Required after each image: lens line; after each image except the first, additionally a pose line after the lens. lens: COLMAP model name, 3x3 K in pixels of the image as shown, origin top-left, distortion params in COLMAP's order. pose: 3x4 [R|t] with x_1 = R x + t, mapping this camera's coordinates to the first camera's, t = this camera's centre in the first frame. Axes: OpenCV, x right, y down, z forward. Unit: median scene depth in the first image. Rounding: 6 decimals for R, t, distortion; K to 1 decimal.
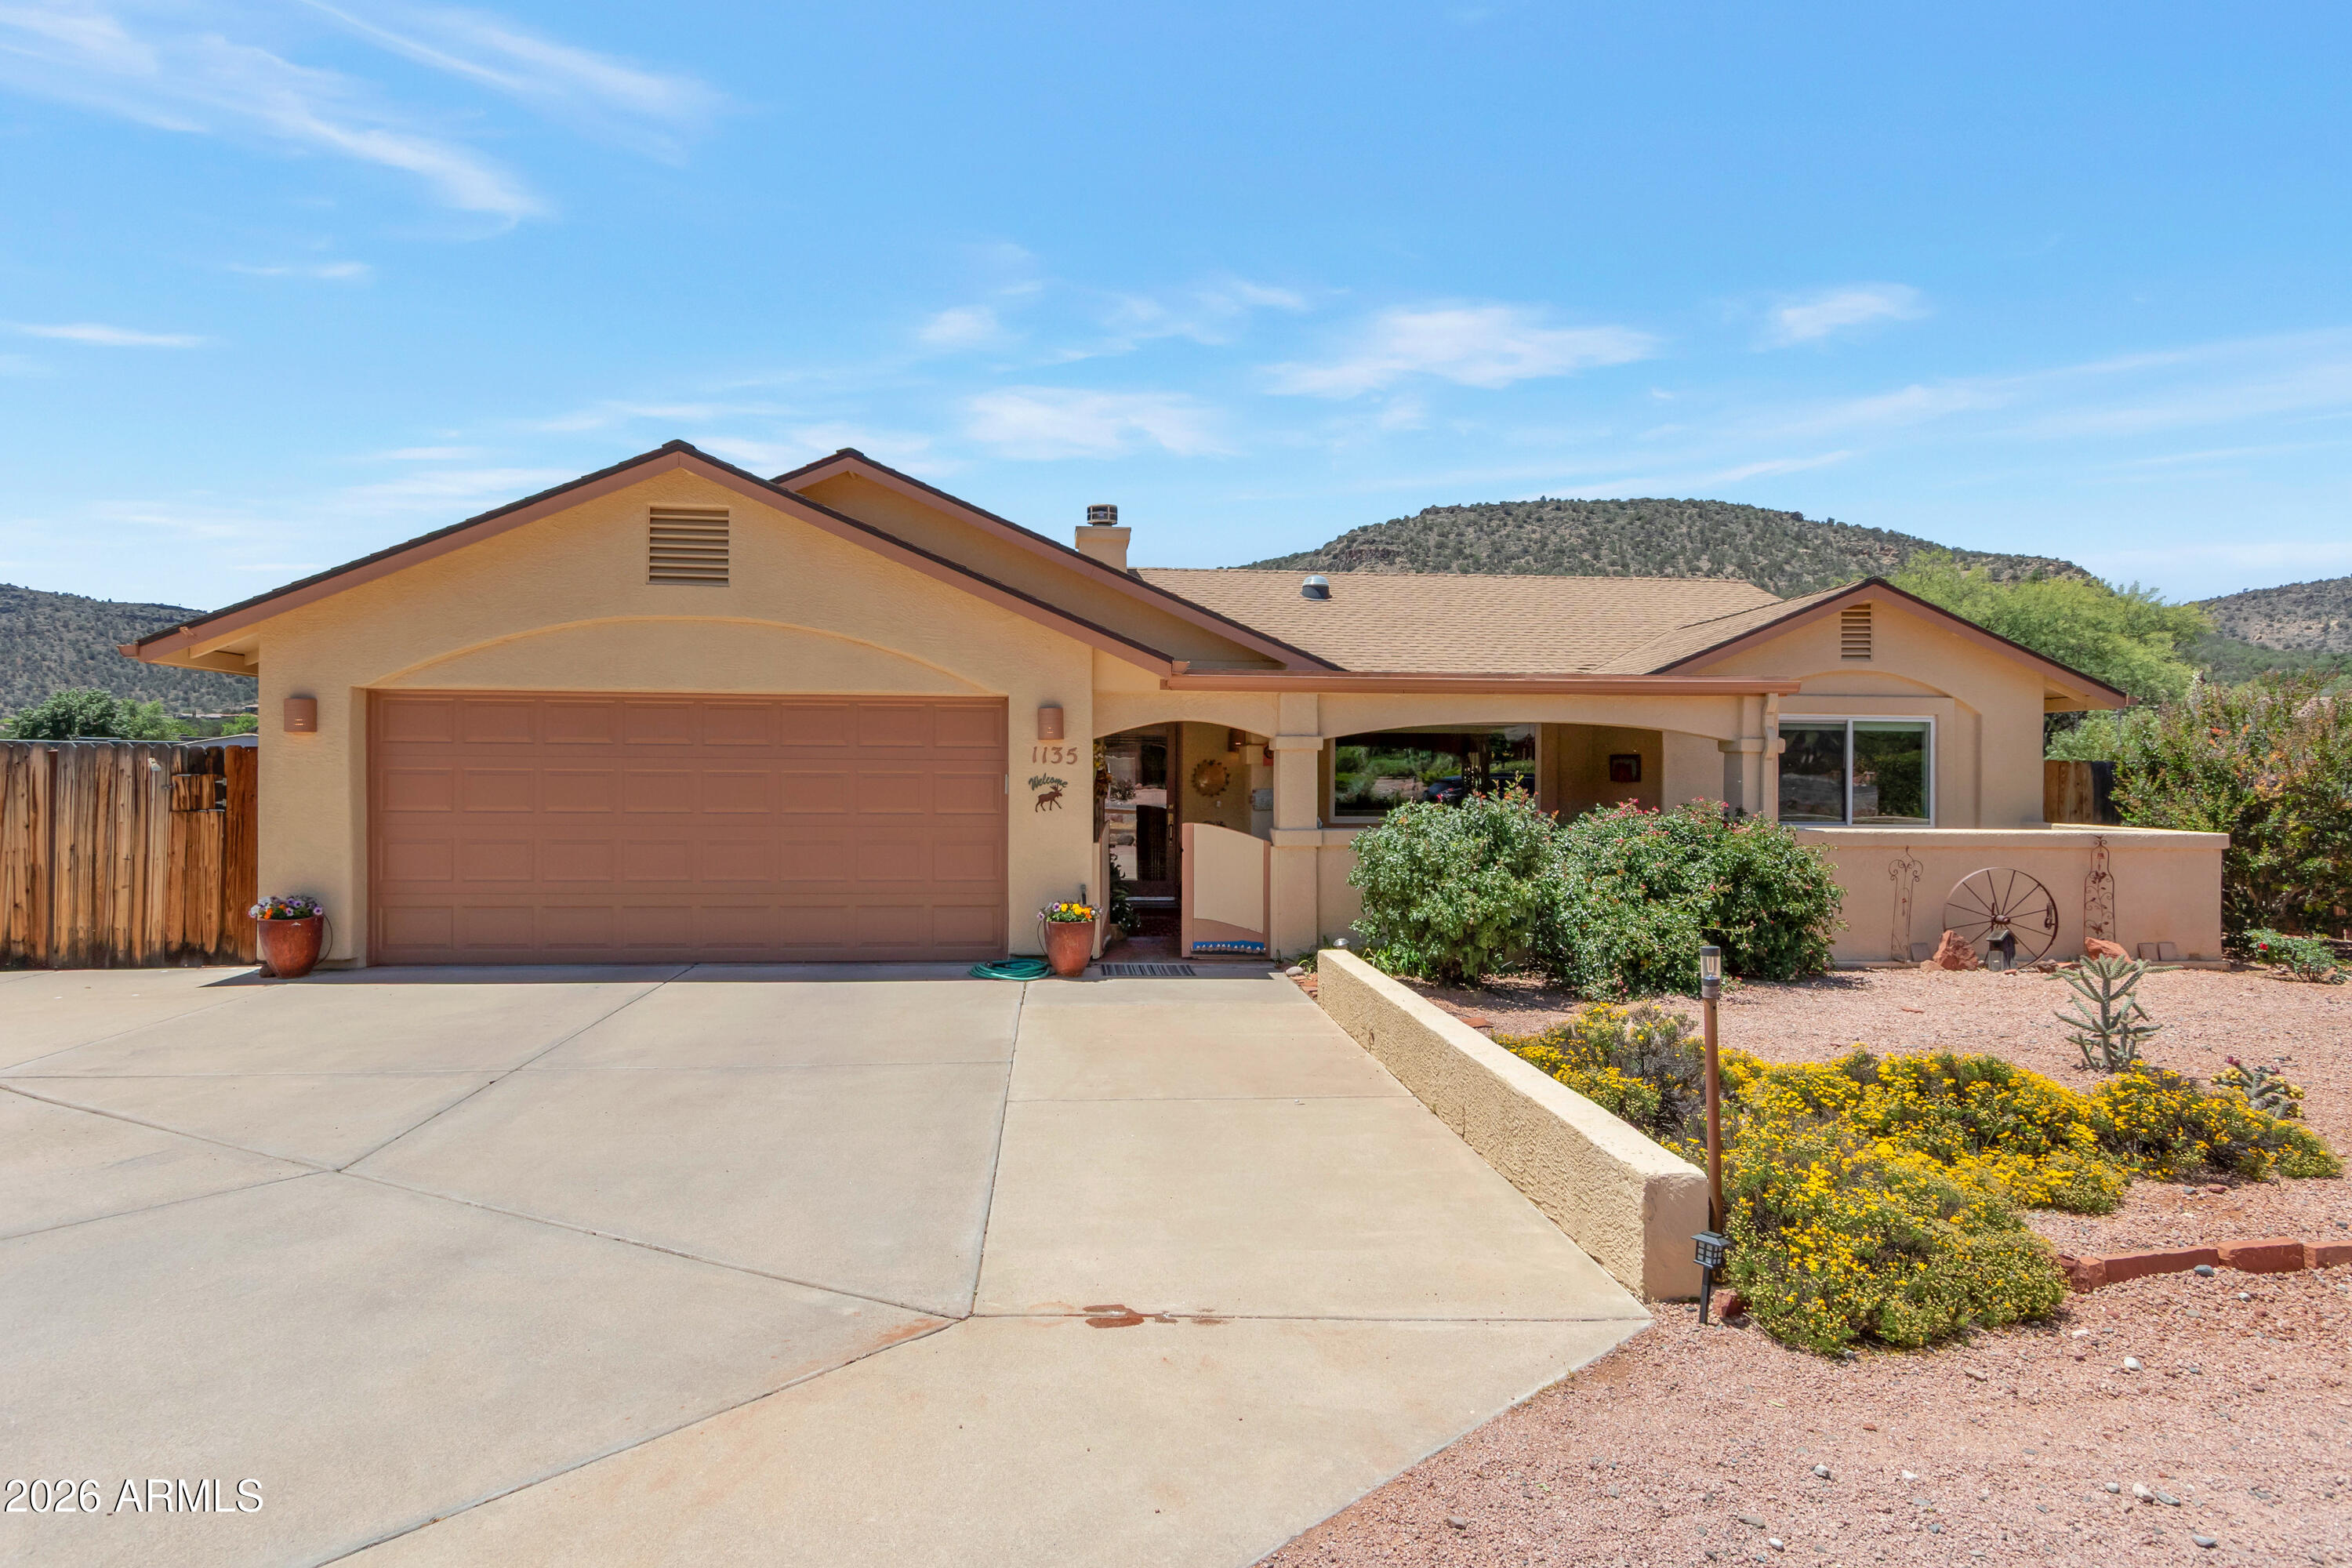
lens RADIAL K [[1219.0, 0, 1176.0], [0, 1219.0, 784.0], [0, 0, 1]] dist [0.000833, -0.001212]
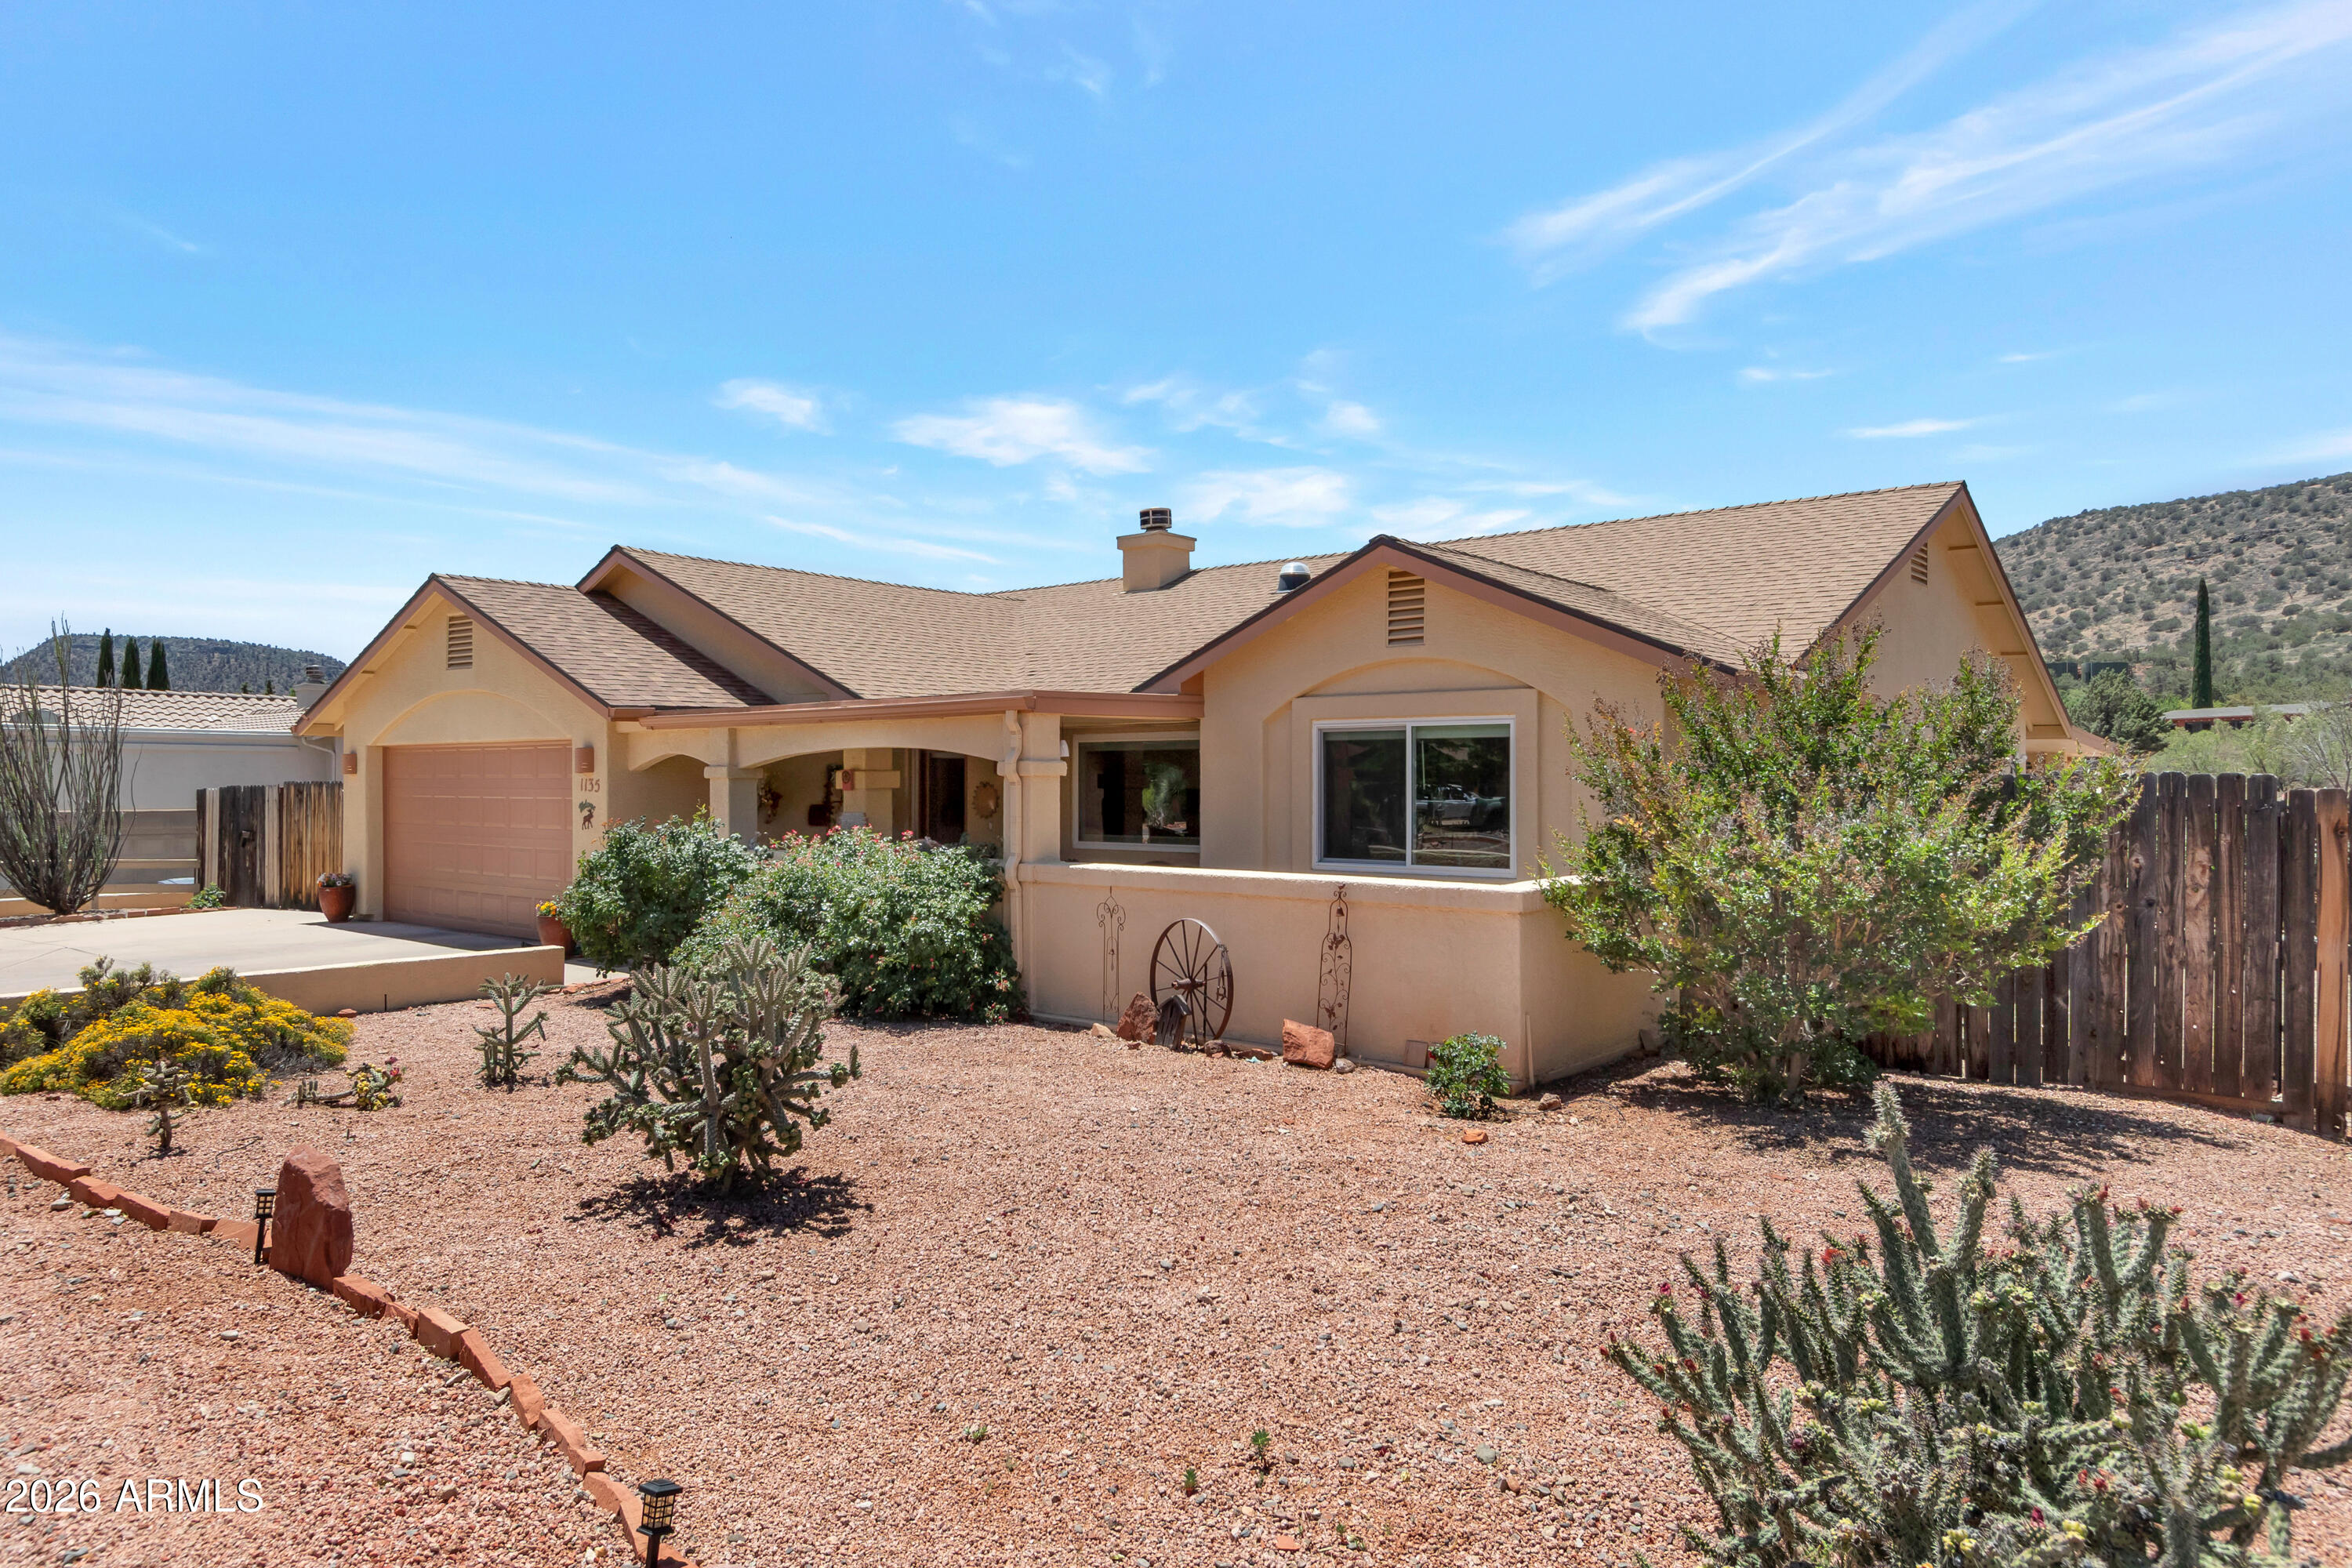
lens RADIAL K [[1554.5, 0, 1176.0], [0, 1554.5, 784.0], [0, 0, 1]] dist [0.007224, 0.003091]
pose [[0.704575, -0.005779, -0.709606, 0.151042], [0.001334, 0.999976, -0.006820, -0.001337], [0.709628, 0.003859, 0.704566, 0.030575]]
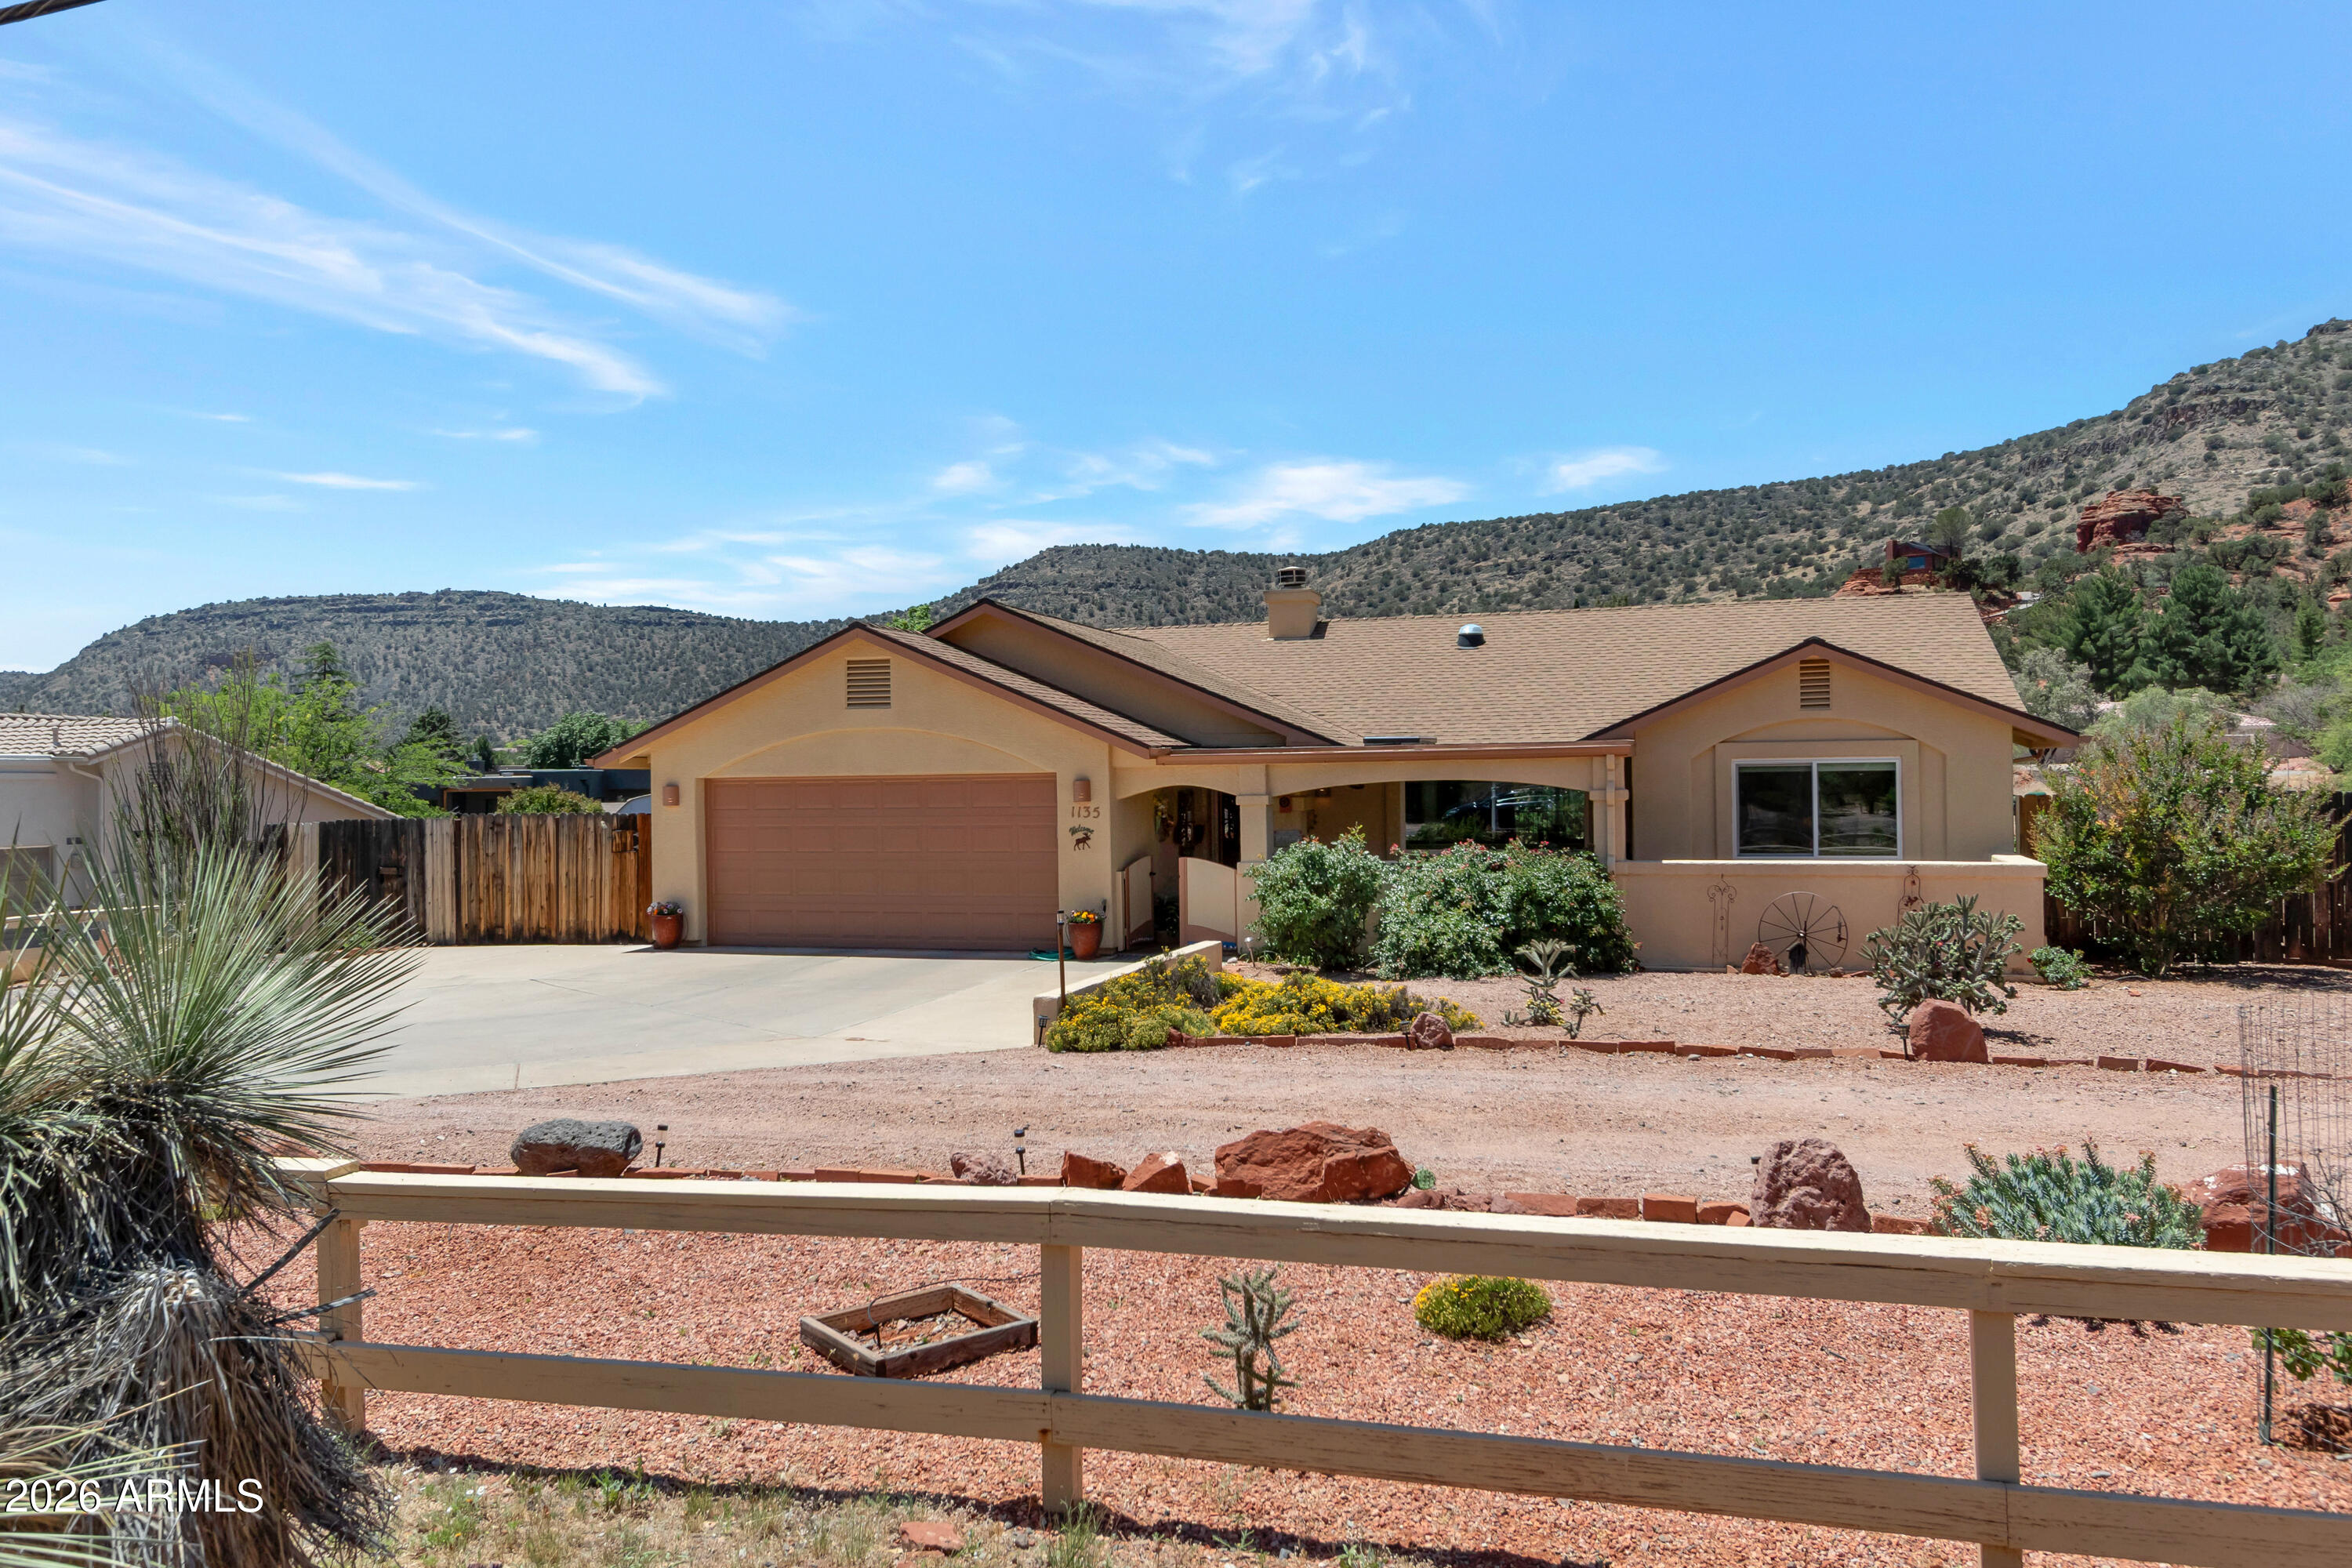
lens RADIAL K [[1713.8, 0, 1176.0], [0, 1713.8, 784.0], [0, 0, 1]] dist [-0.000093, 0.005092]
pose [[0.921342, -0.019111, -0.388284, 0.083531], [0.017406, 0.999817, -0.007908, -0.004053], [0.388364, 0.000527, 0.921506, -0.090273]]
